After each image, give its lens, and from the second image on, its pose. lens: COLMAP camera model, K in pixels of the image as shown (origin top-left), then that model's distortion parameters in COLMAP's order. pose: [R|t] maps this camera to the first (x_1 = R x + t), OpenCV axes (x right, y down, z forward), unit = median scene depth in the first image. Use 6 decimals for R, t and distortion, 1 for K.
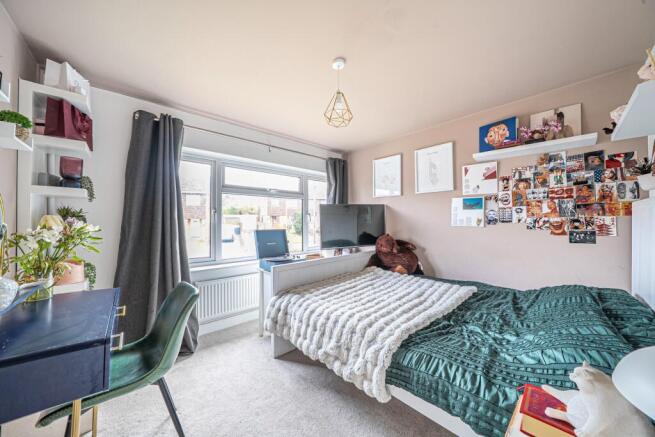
lens RADIAL K [[226.7, 0, 326.1], [0, 226.7, 218.1], [0, 0, 1]] dist [-0.018953, 0.000355]
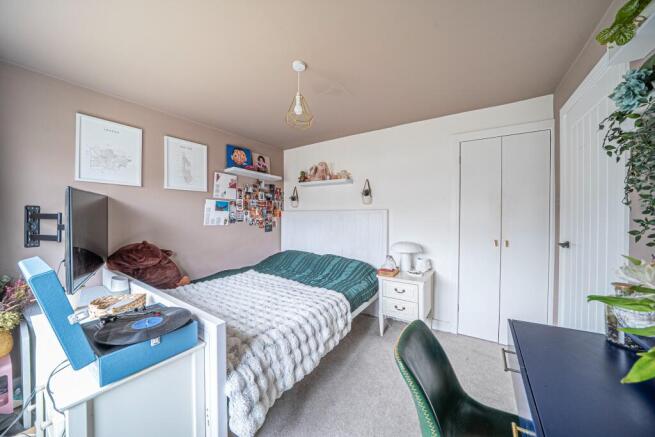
lens RADIAL K [[226.7, 0, 326.1], [0, 226.7, 217.9], [0, 0, 1]] dist [-0.018953, 0.000355]
pose [[-0.236403, -0.000454, 0.971655, -0.699352], [-0.005028, 0.999987, -0.000756, -0.004323], [-0.971642, -0.005064, -0.236402, 0.821987]]
